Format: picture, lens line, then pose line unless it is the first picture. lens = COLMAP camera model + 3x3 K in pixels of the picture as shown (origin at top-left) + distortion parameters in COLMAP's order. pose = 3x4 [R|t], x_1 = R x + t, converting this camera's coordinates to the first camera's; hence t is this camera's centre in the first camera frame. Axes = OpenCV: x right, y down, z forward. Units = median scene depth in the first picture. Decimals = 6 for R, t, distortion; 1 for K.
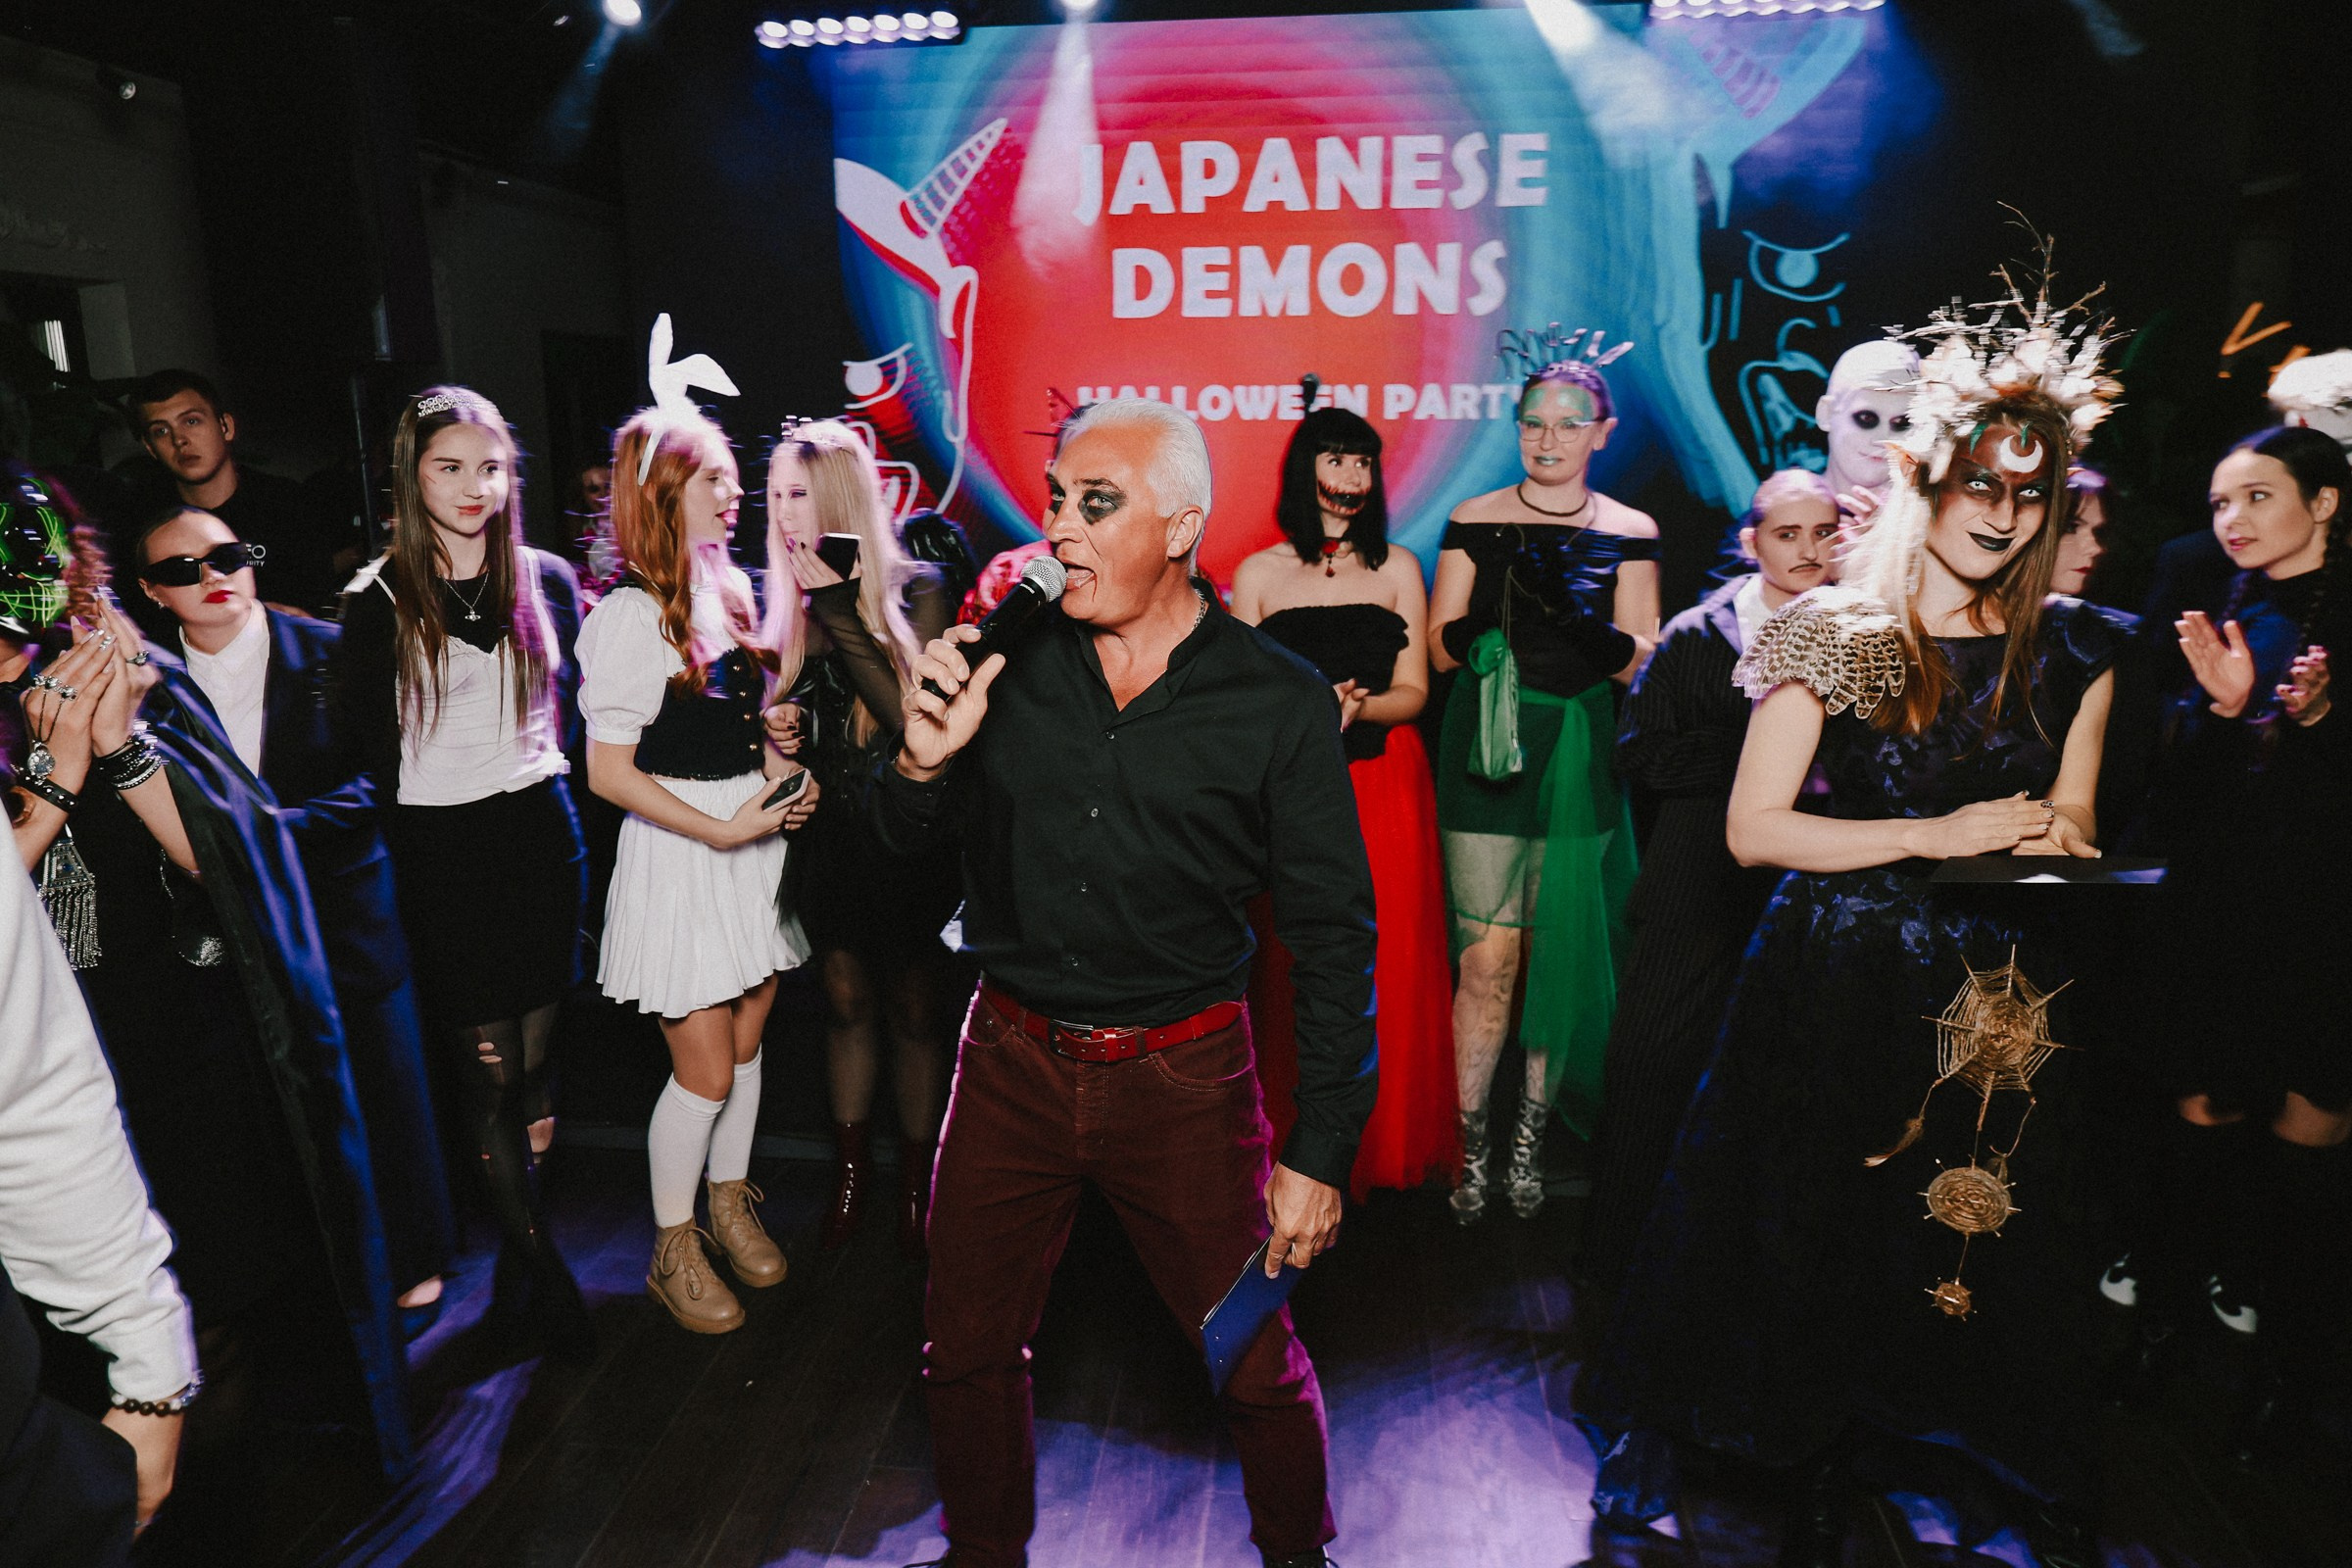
lens RADIAL K [[1581.9, 0, 1160.3], [0, 1581.9, 766.9], [0, 0, 1]] dist [-0.007056, 0.001262]
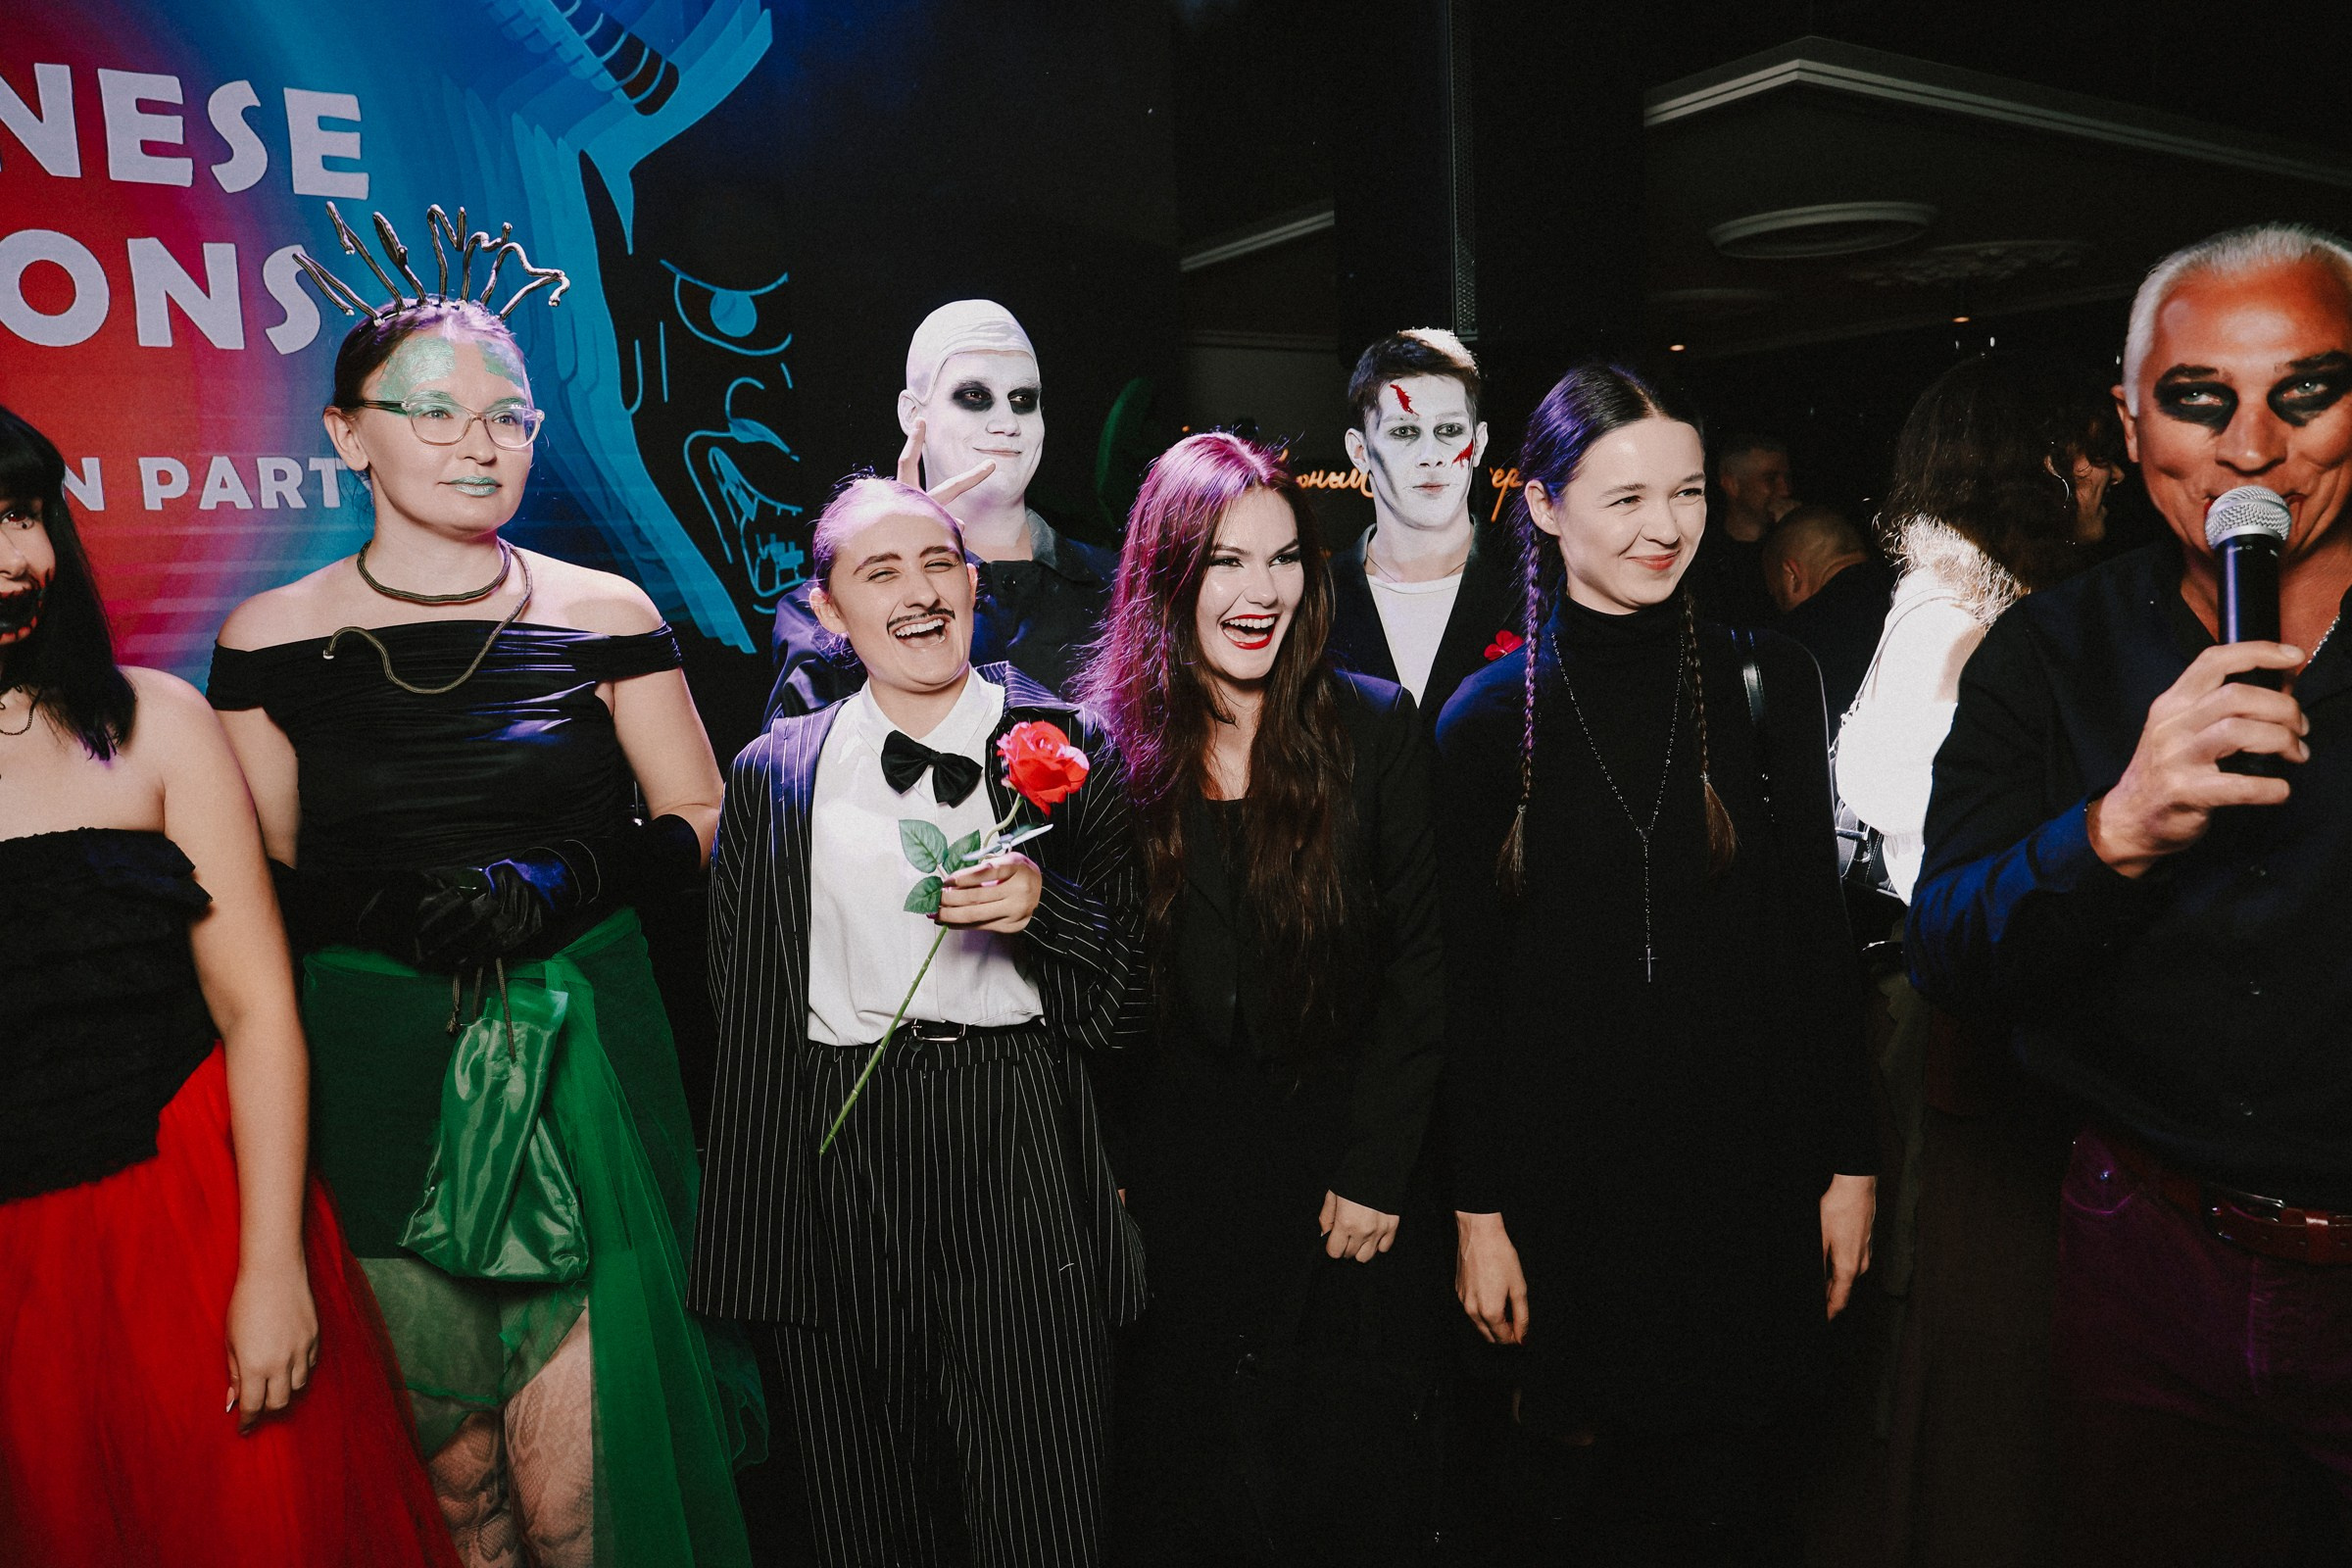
lens RADIAL K [[1581.9, 0, 1160.3], [0, 1581.9, 766.9], [0, 0, 1]] dist [-0.007056, 0.001262]
pose [[0.786453, -0.103457, 0.608924, 0.069902], [0.159805, 0.986385, -0.038808, -0.030880], [-0.596619, 0.127830, 0.792279, 0.280633]]
